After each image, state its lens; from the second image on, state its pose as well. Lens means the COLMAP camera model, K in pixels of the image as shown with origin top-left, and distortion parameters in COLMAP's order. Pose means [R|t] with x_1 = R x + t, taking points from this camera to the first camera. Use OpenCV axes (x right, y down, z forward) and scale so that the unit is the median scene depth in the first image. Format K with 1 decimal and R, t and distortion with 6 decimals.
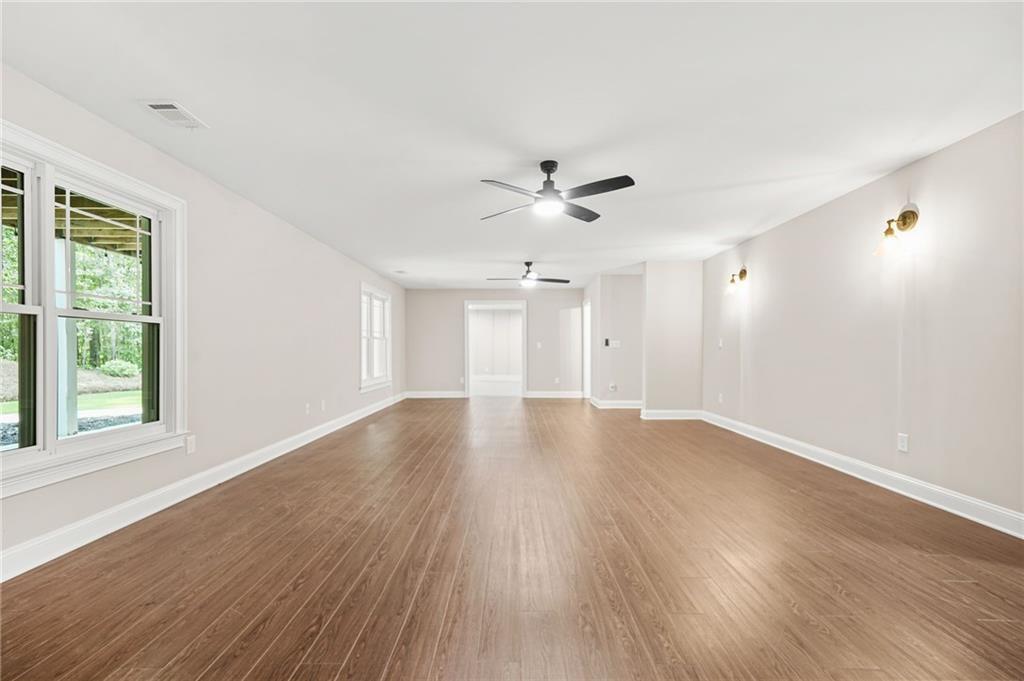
lens RADIAL K [[441.9, 0, 512.0], [0, 441.9, 340.5], [0, 0, 1]] dist [0.018378, 0.000151]
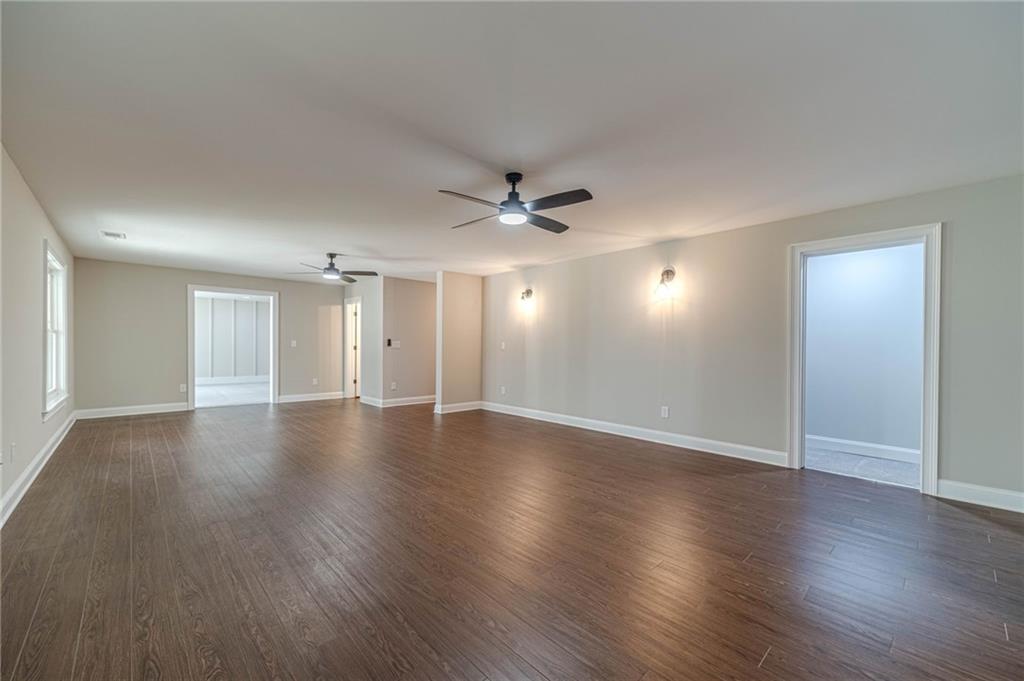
lens RADIAL K [[399.5, 0, 512.0], [0, 399.5, 340.5], [0, 0, 1]] dist [0.001176, -0.000031]
pose [[0.732796, 0.016195, 0.680256, -0.242204], [-0.023182, 0.999731, 0.001172, -0.009774], [-0.680054, -0.016629, 0.732974, 0.147495]]
